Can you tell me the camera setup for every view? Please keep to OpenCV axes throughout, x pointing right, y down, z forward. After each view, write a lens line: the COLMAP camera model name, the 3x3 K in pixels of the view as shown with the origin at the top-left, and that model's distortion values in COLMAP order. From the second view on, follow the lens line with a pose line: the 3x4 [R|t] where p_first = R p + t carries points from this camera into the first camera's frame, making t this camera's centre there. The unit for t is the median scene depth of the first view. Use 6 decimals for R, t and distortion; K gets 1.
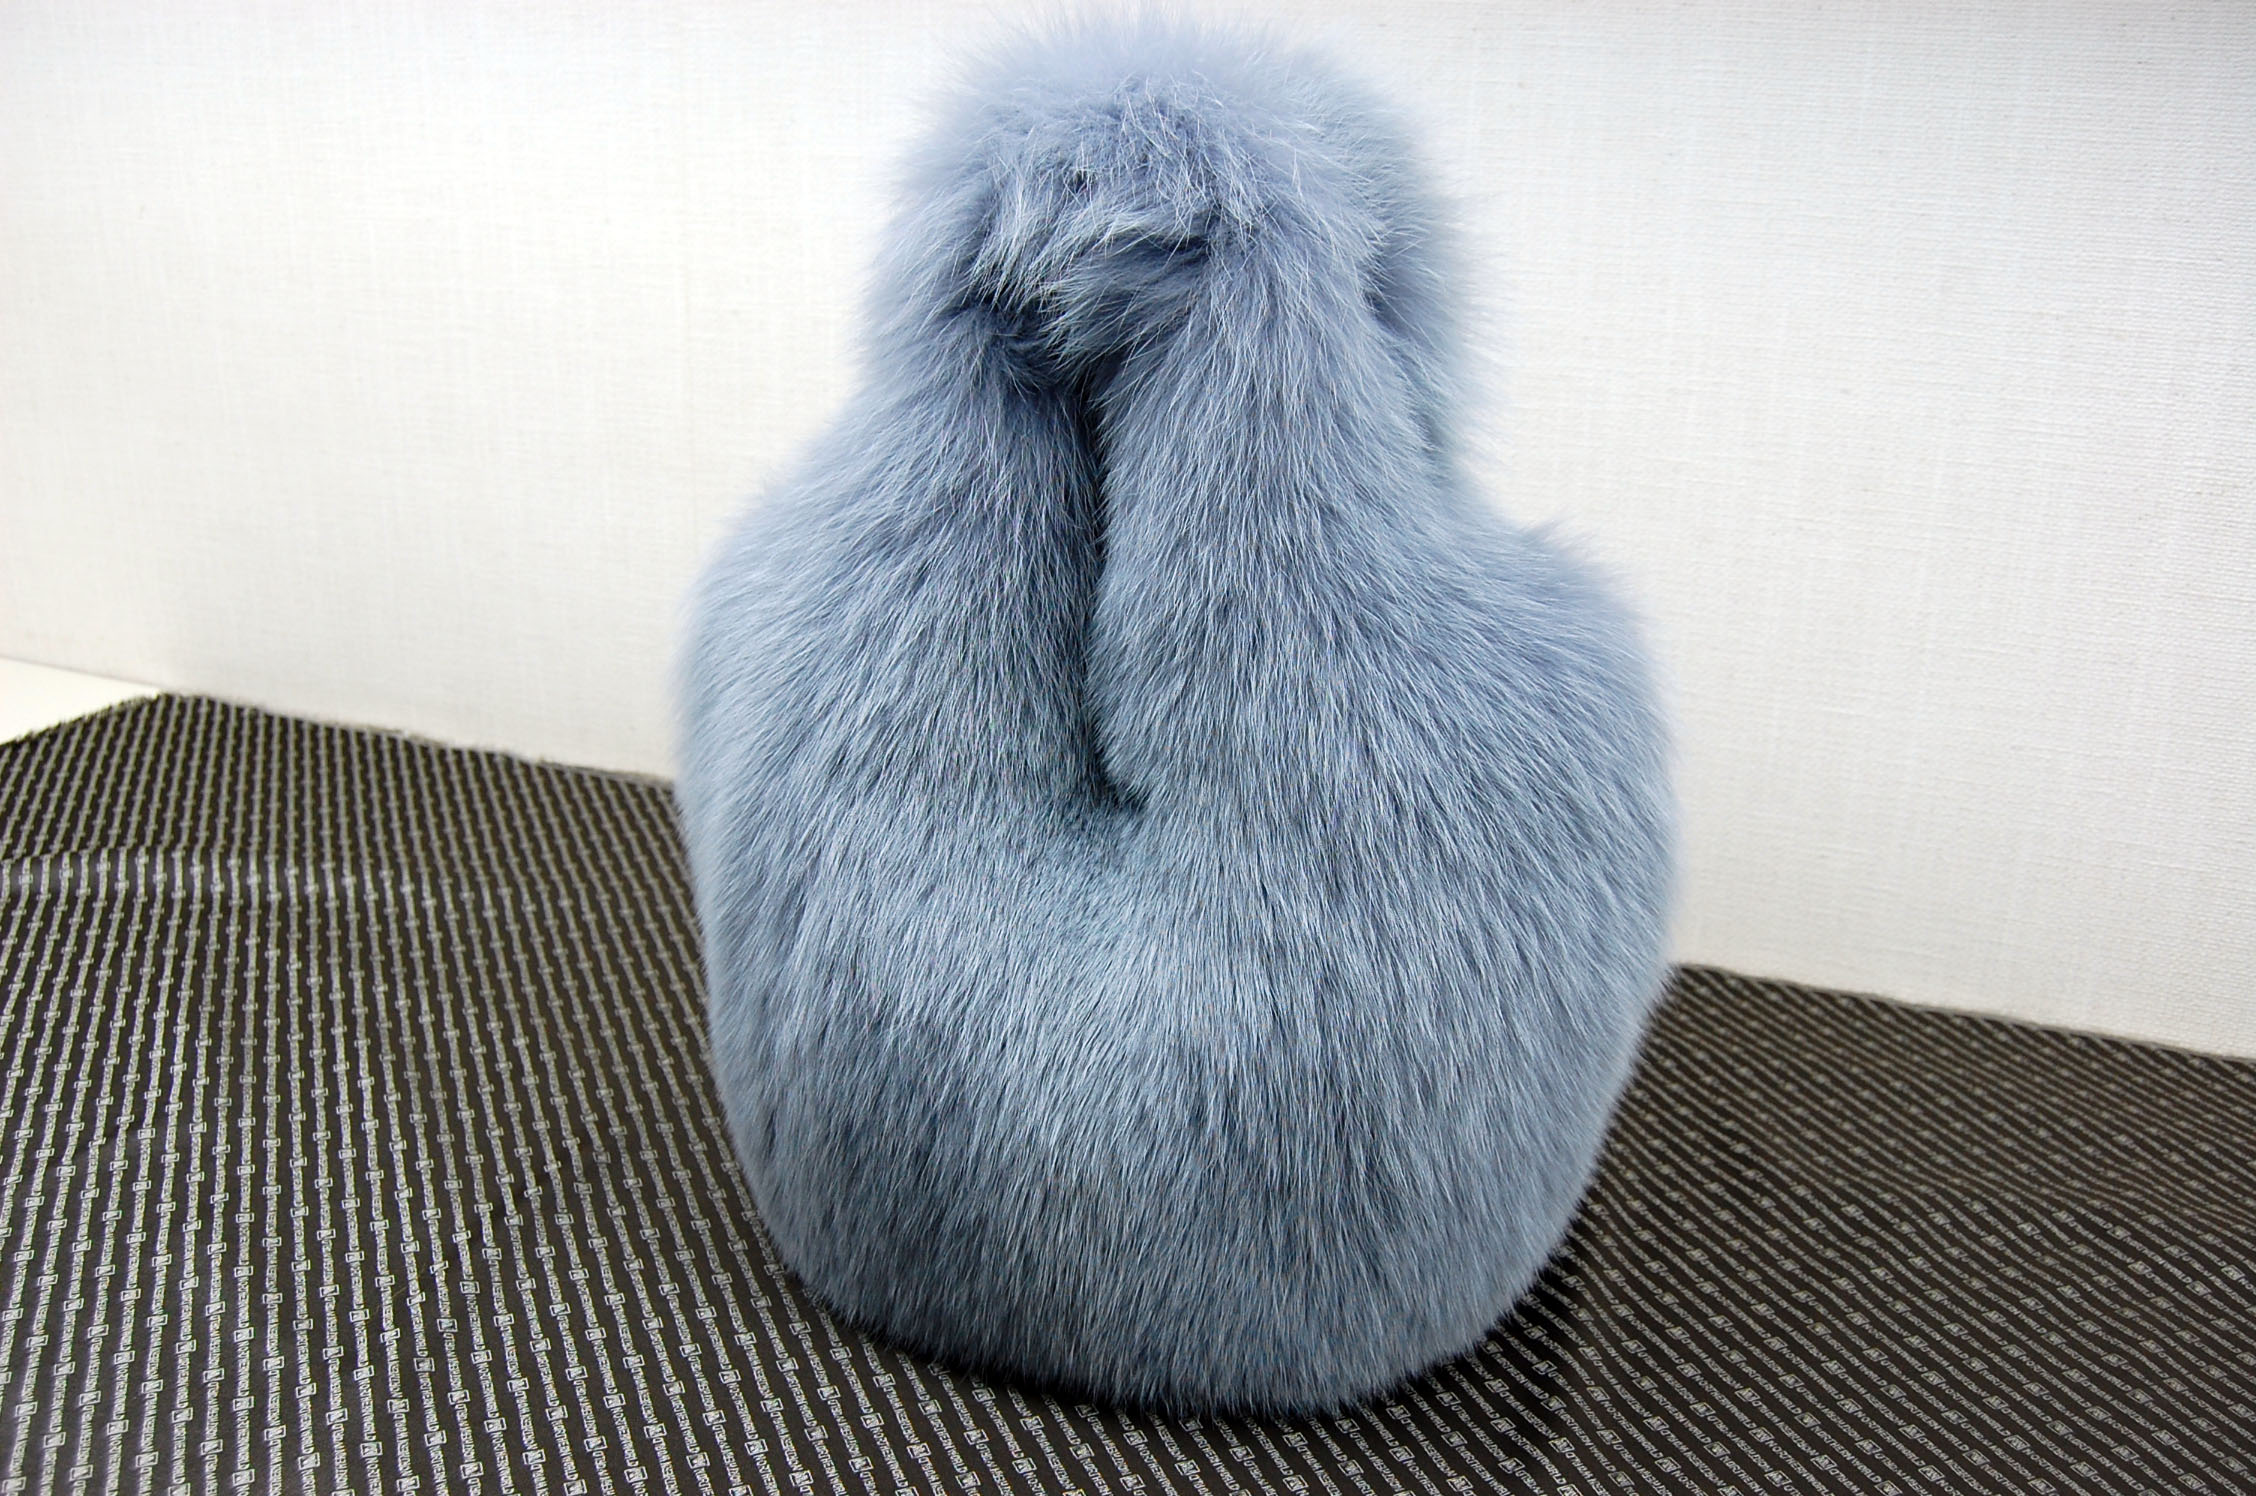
lens RADIAL K [[1813.8, 0, 1134.3], [0, 1813.8, 751.7], [0, 0, 1]] dist [-0.084156, 0.007658]
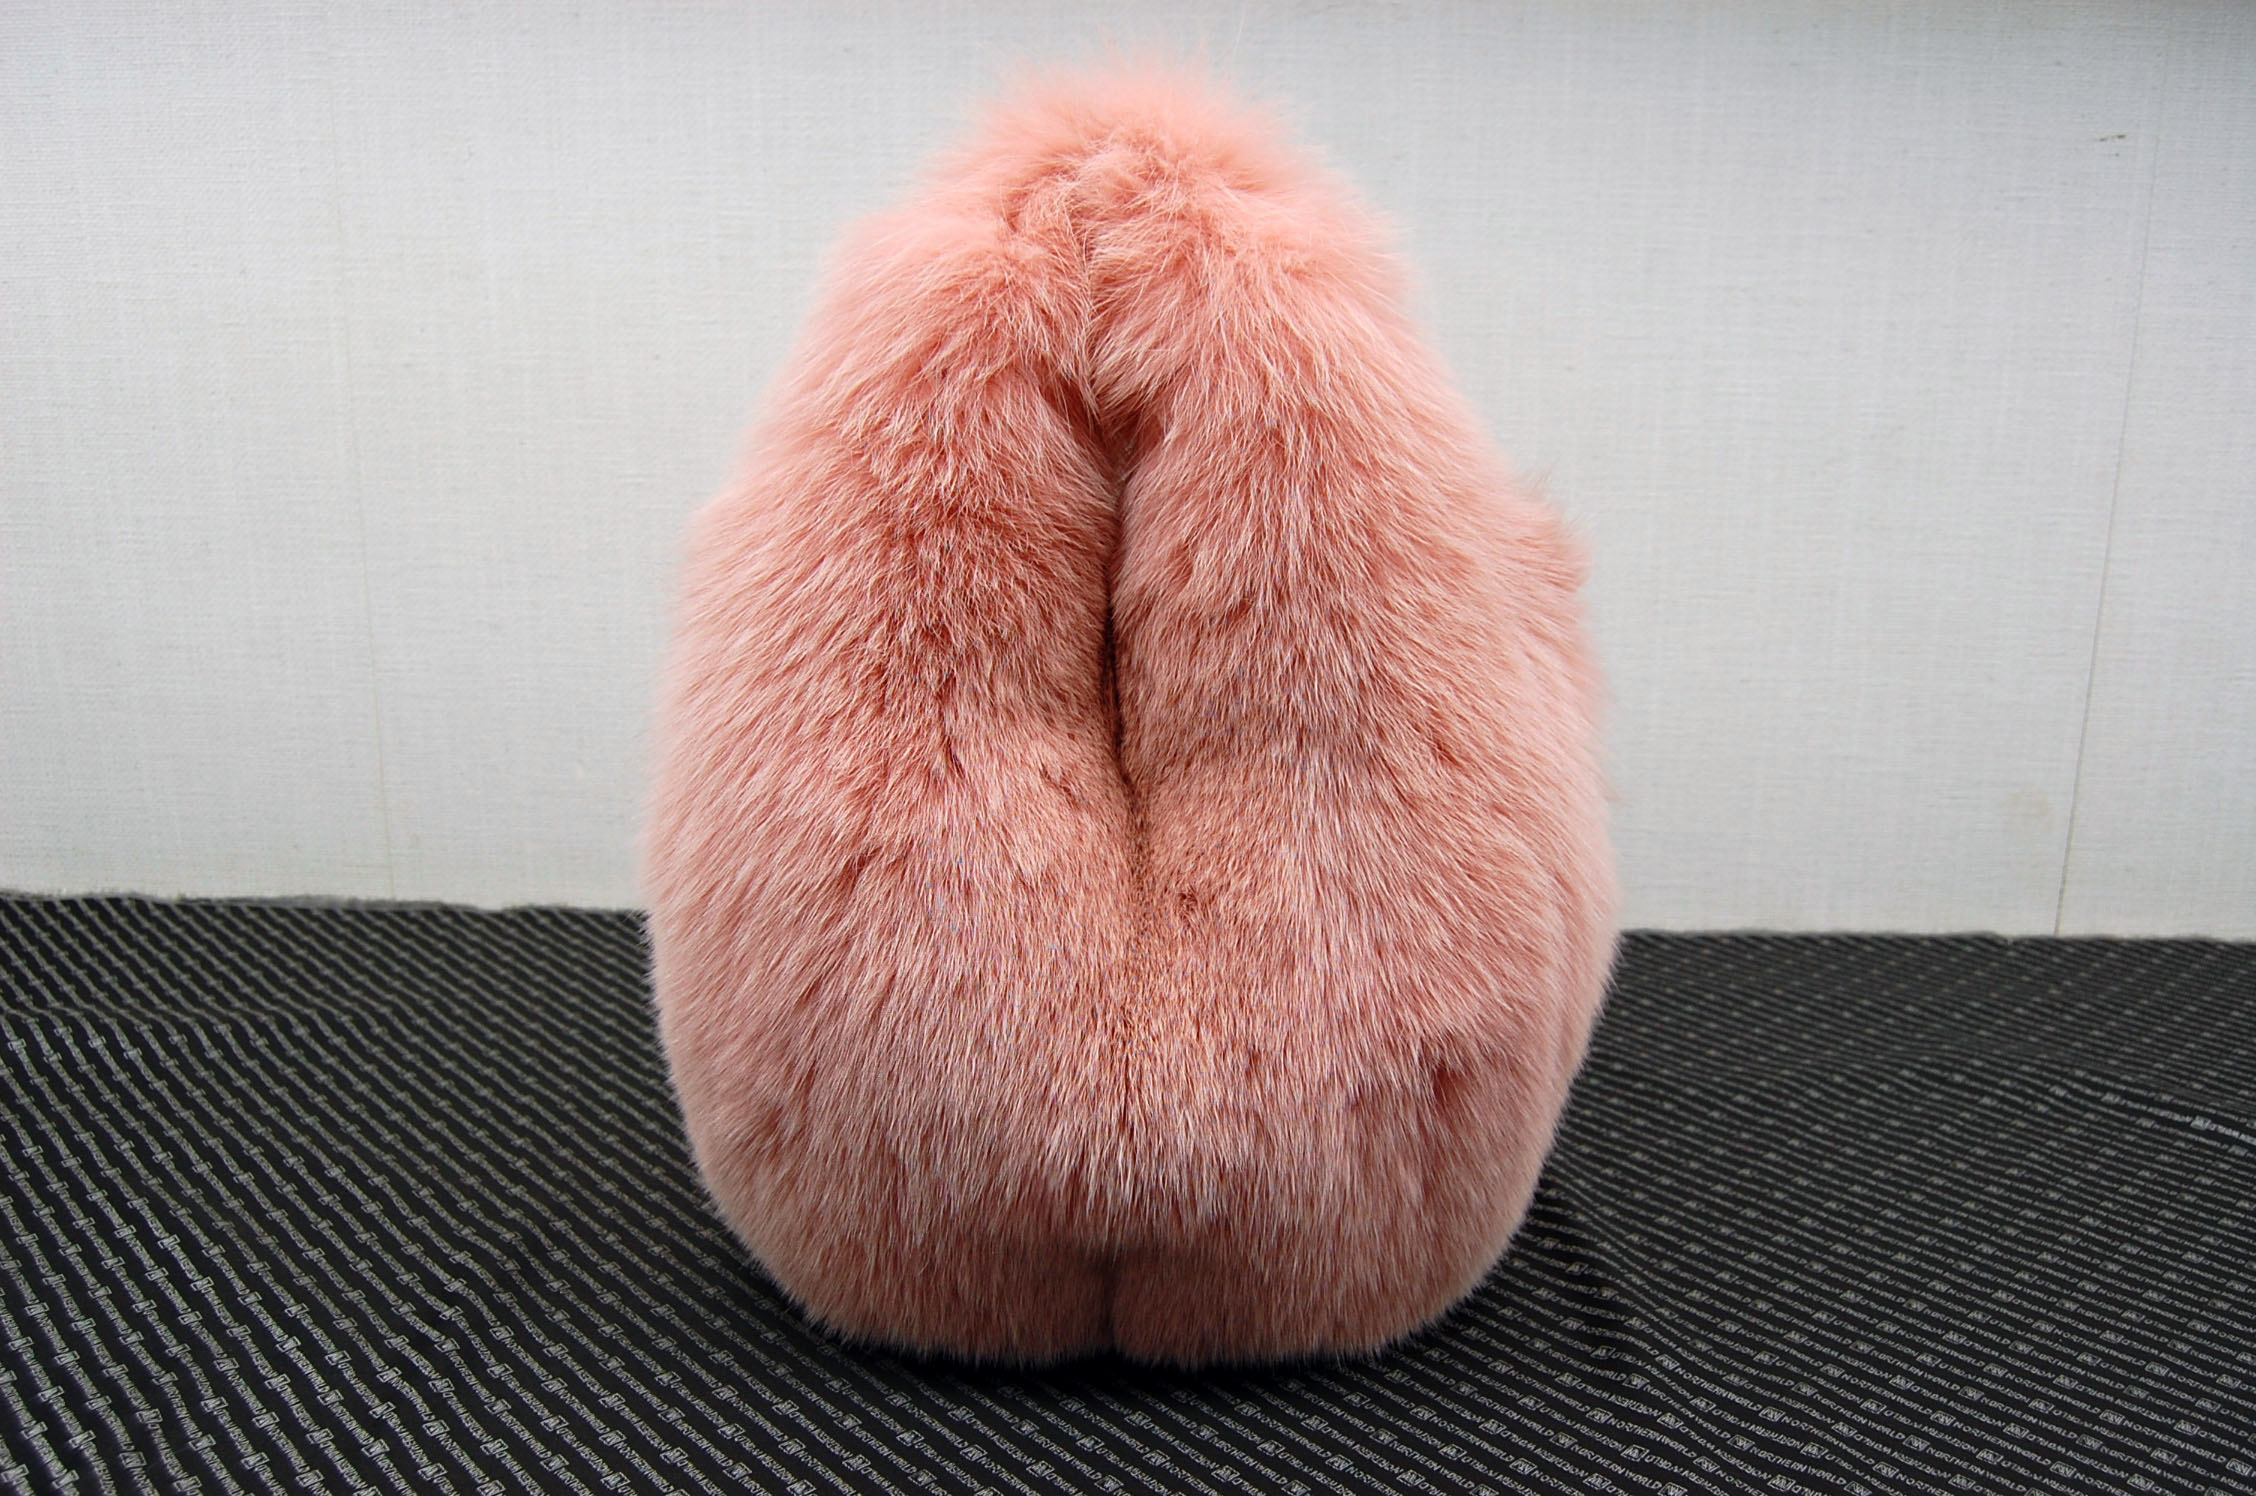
lens RADIAL K [[1847.8, 0, 1123.0], [0, 1847.8, 753.4], [0, 0, 1]] dist [-0.078359, 0.003510]
pose [[0.945407, -0.102352, 0.309403, -0.234751], [0.125583, 0.990497, -0.056070, 0.059732], [-0.300724, 0.091864, 0.949277, 0.045337]]
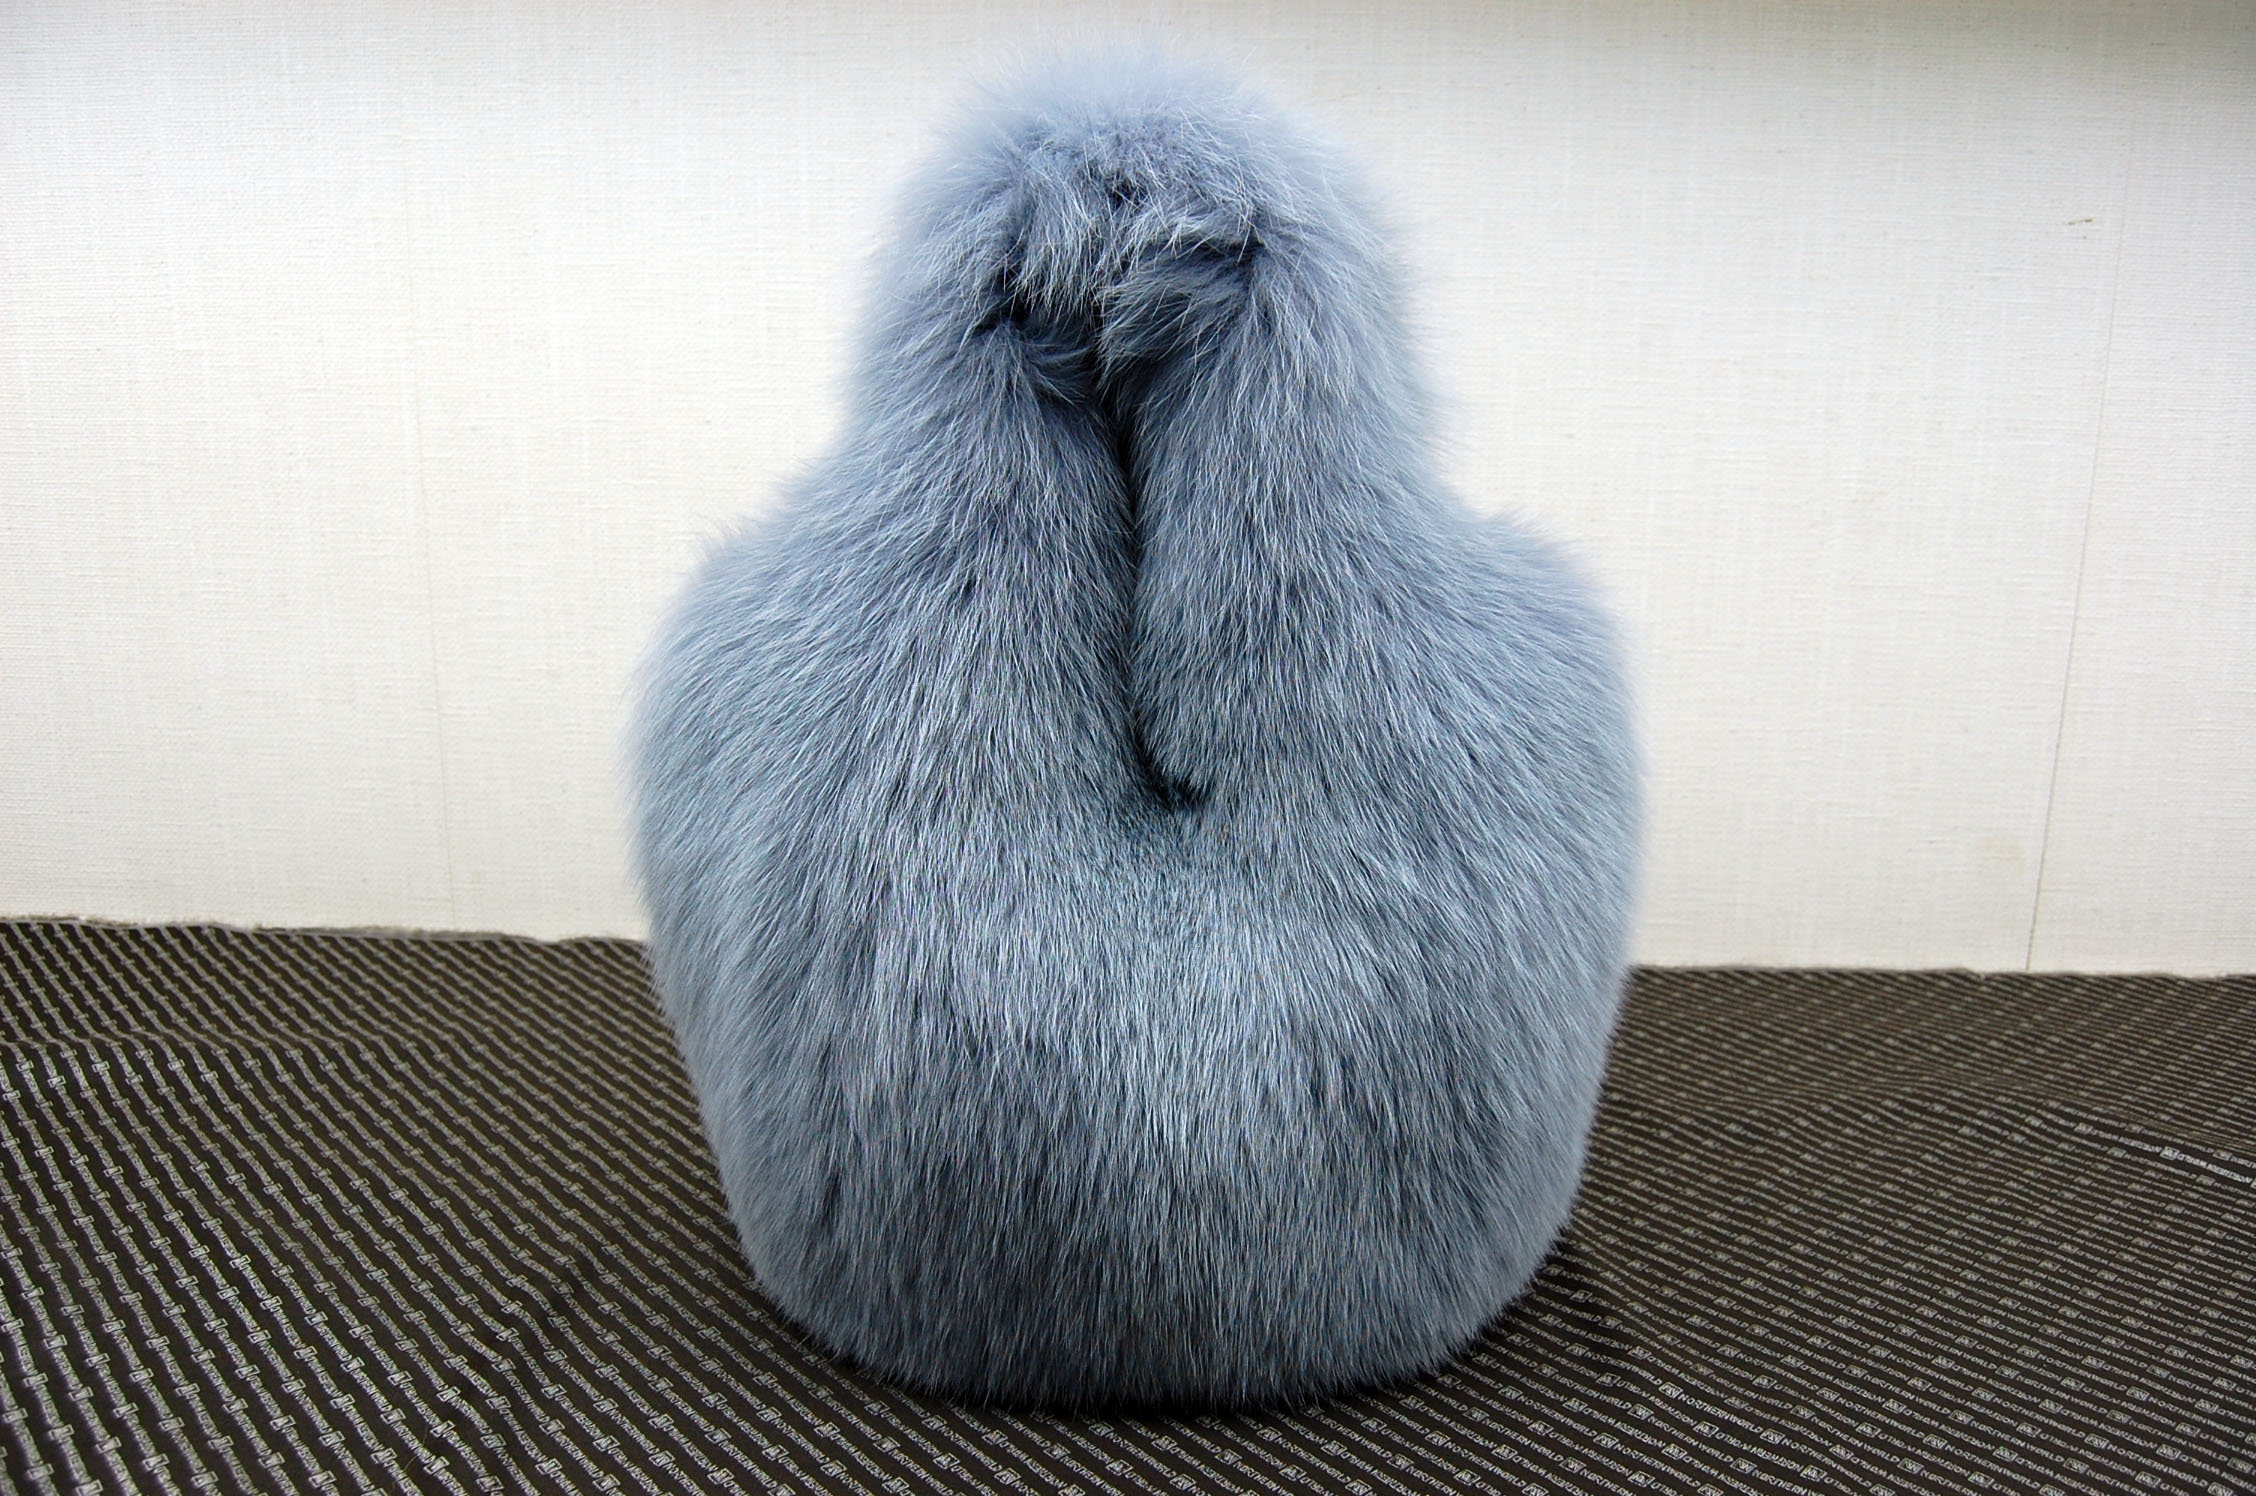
lens RADIAL K [[1714.1, 0, 1129.1], [0, 1714.1, 757.6], [0, 0, 1]] dist [-0.092871, 0.018718]
pose [[0.946804, -0.093325, 0.307982, -0.234349], [0.121372, 0.989907, -0.073159, 0.050717], [-0.298046, 0.106647, 0.948575, 0.068117]]
